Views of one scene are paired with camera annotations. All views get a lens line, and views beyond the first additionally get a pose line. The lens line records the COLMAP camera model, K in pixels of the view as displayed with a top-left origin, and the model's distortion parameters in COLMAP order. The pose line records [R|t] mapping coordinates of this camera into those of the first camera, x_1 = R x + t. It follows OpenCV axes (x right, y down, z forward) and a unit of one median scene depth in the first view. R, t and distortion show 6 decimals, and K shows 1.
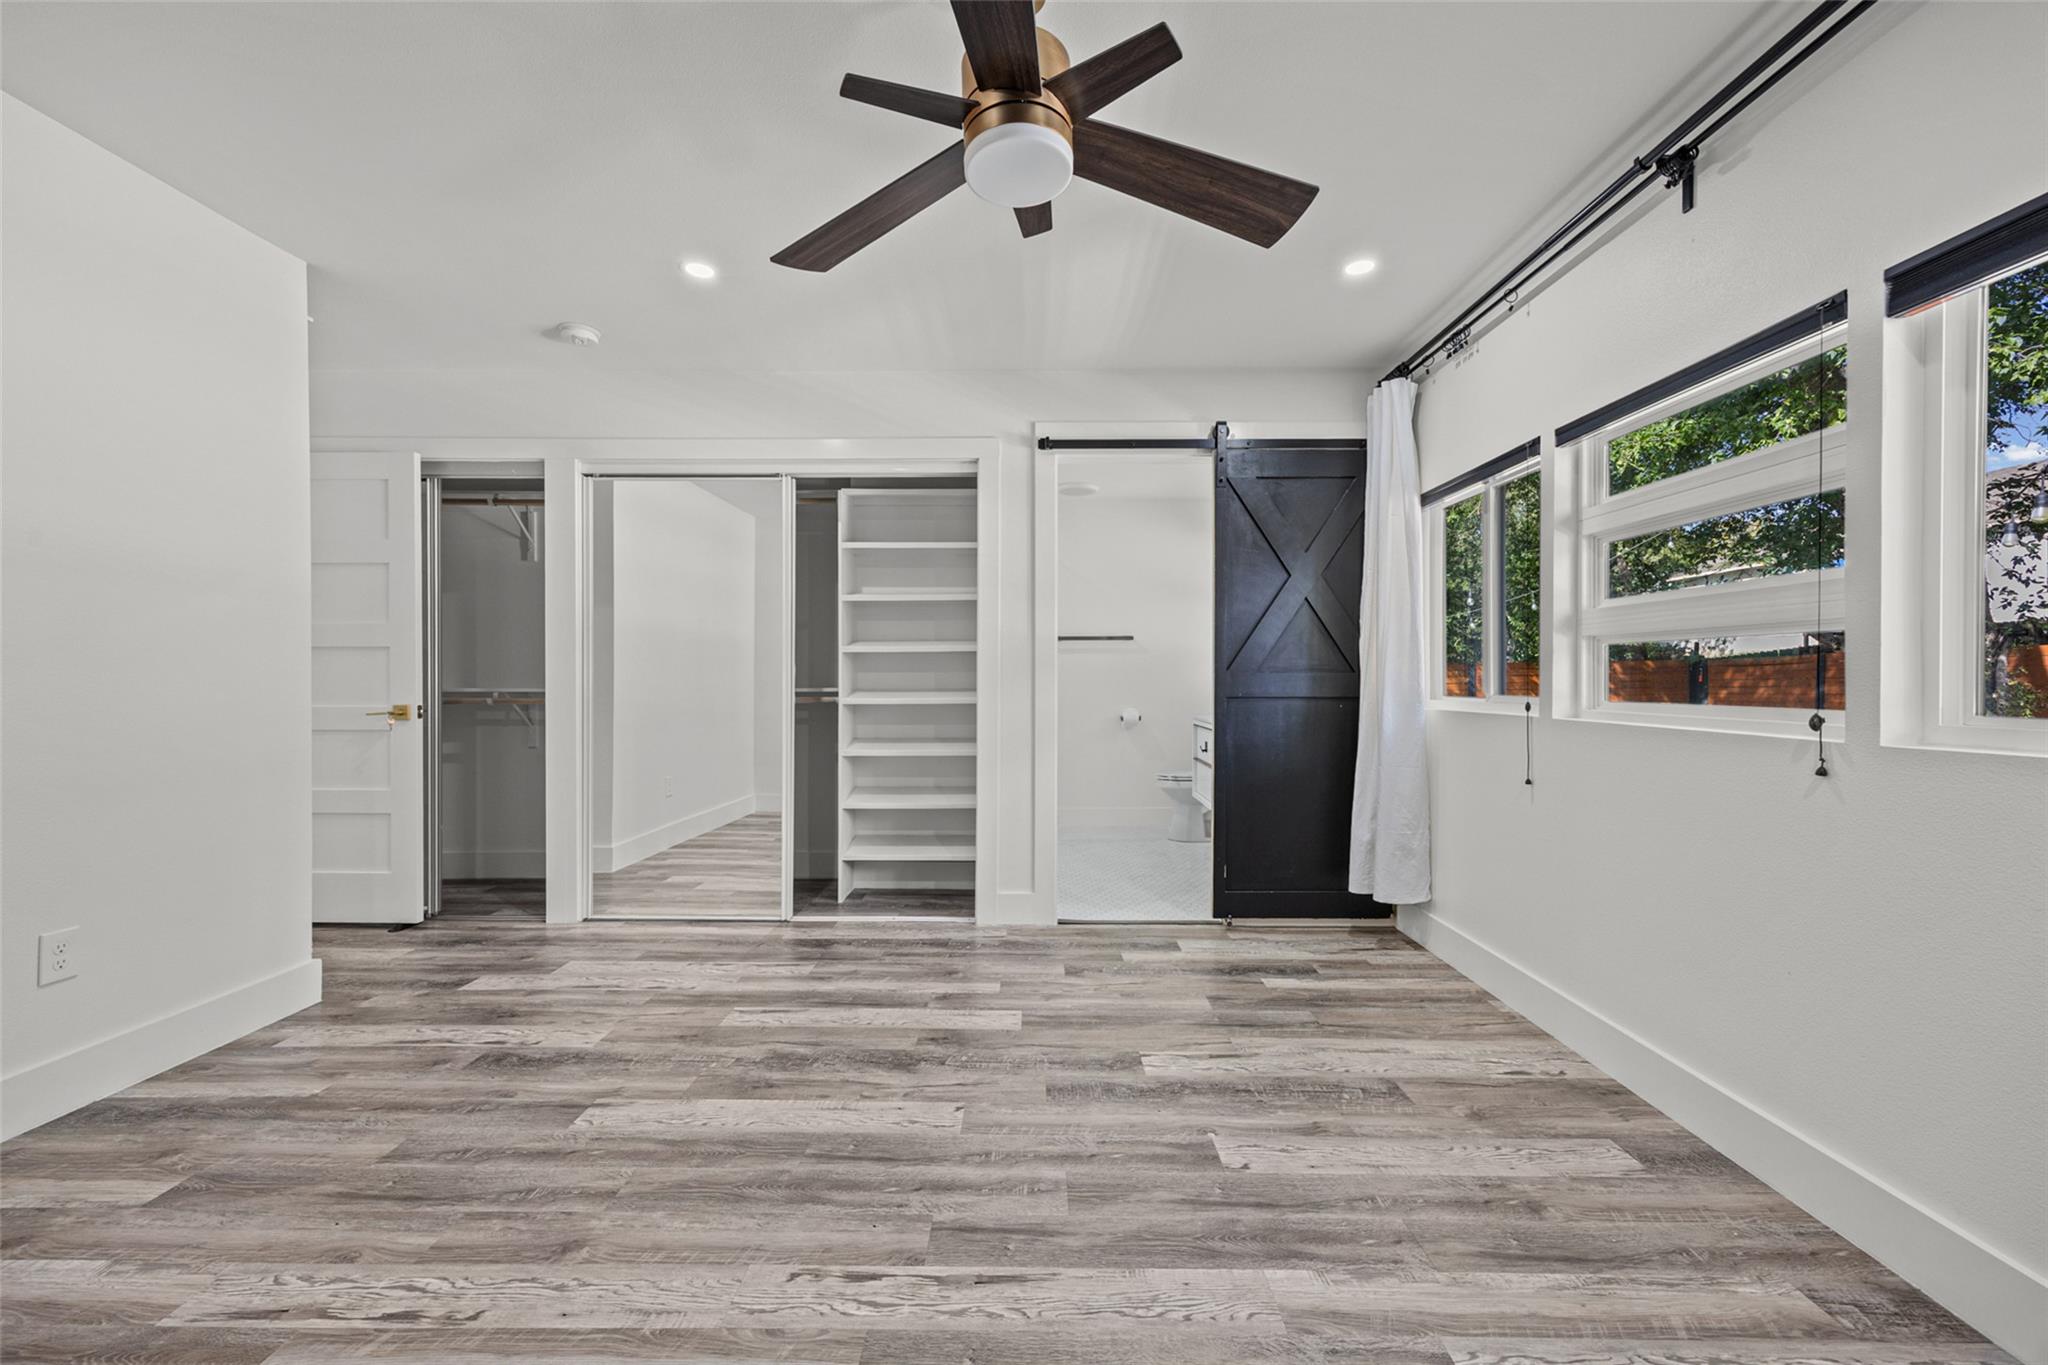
lens RADIAL K [[803.1, 0, 1020.1], [0, 803.1, 685.0], [0, 0, 1]] dist [0.002931, -0.000132]
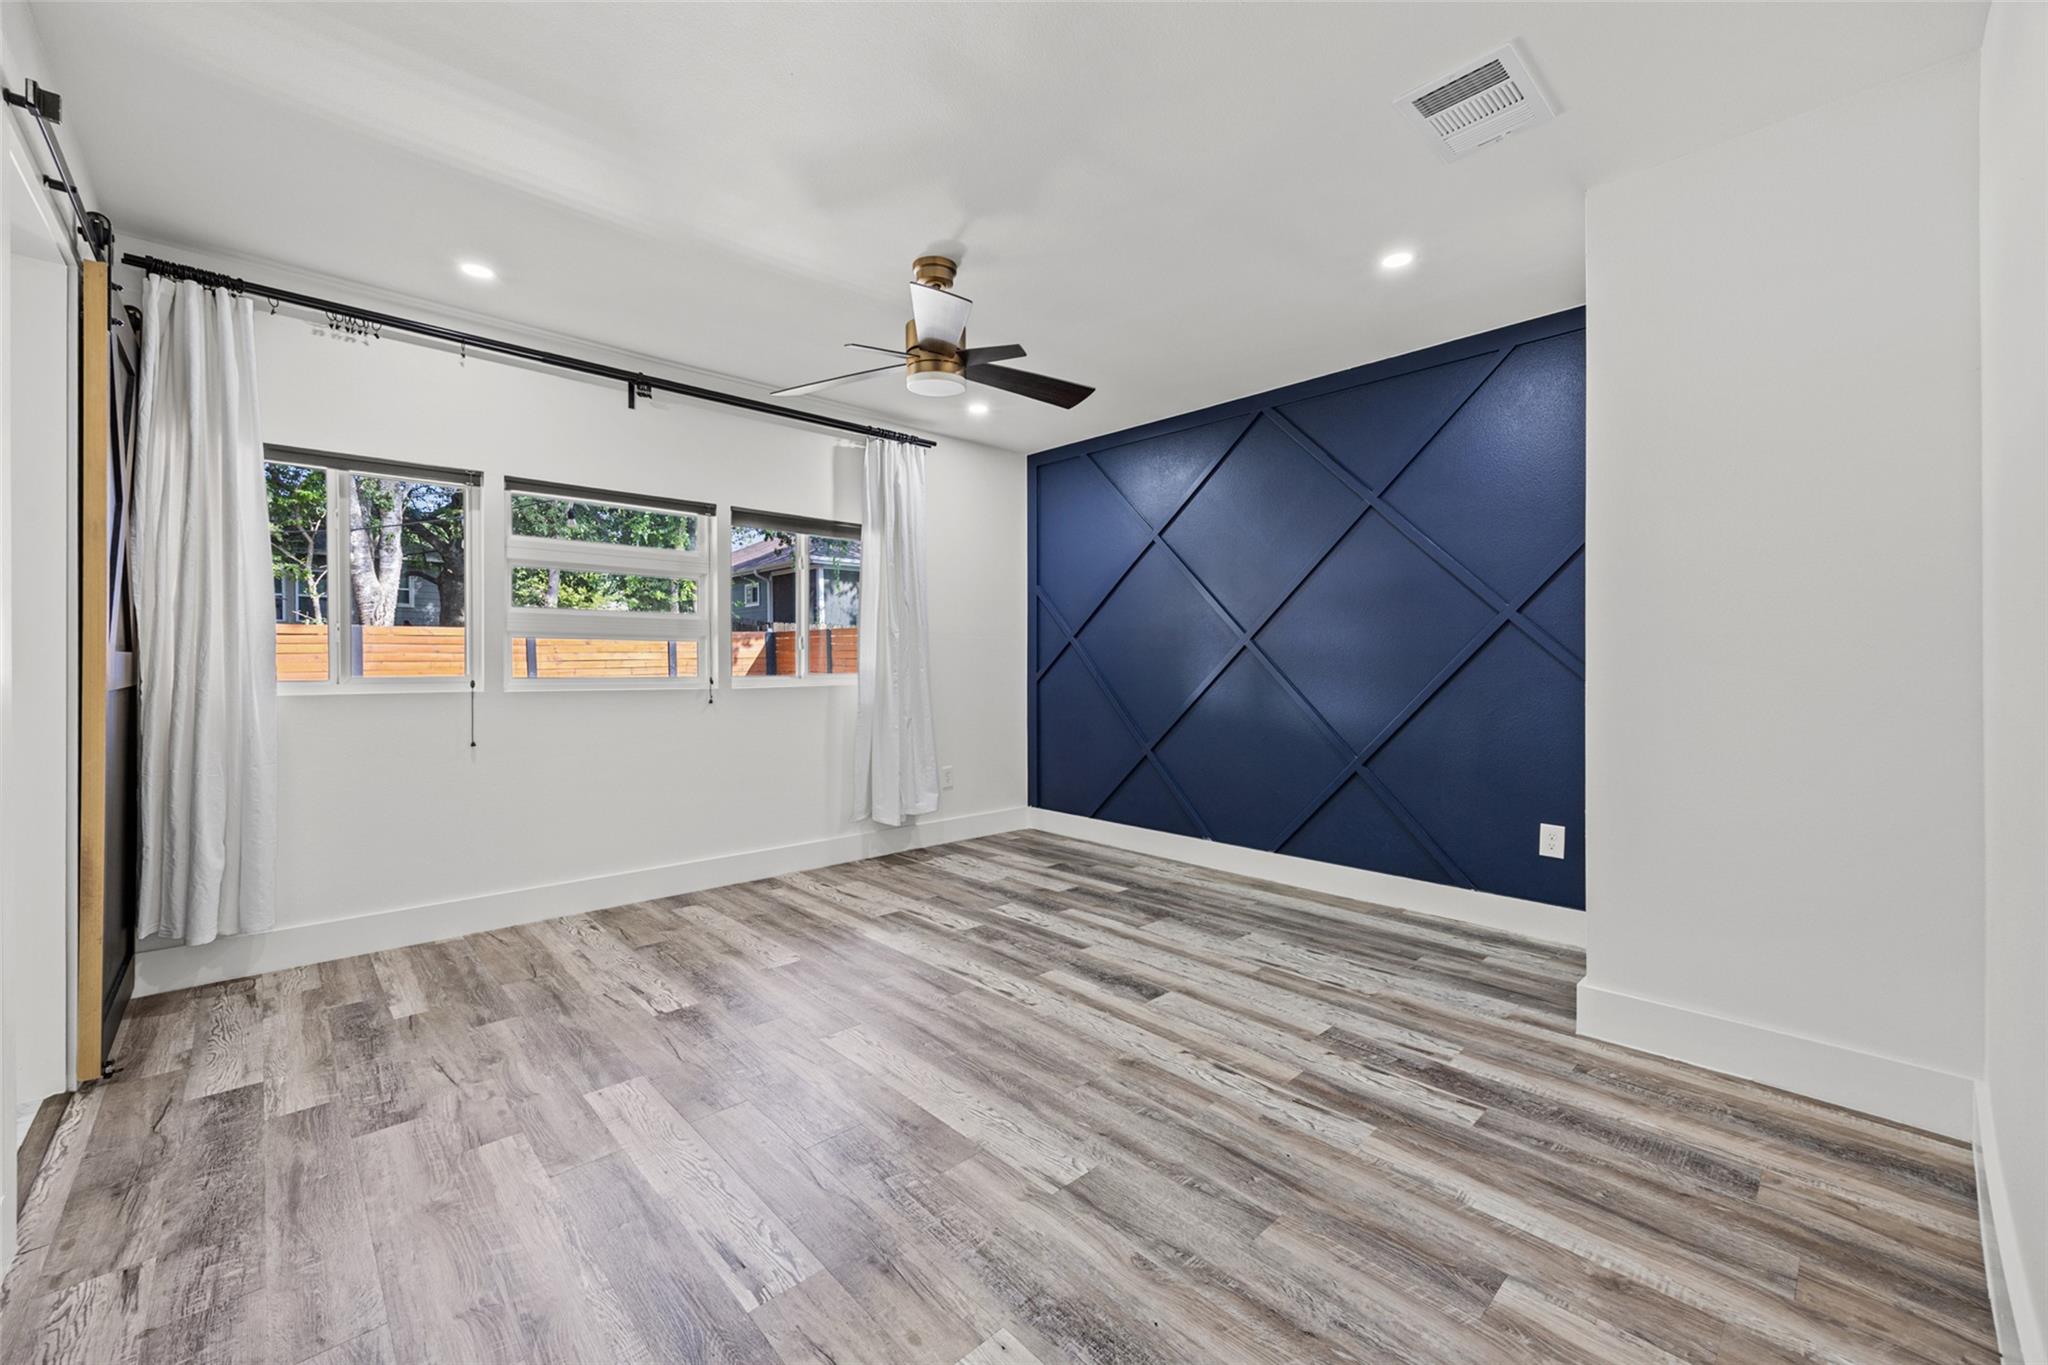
lens RADIAL K [[803.1, 0, 1023.7], [0, 803.1, 664.7], [0, 0, 1]] dist [0.002931, -0.000132]
pose [[-0.695968, -0.003615, 0.718063, -1.154560], [0.001414, 0.999978, 0.006405, -0.013789], [-0.718071, 0.005473, -0.695948, 1.688428]]
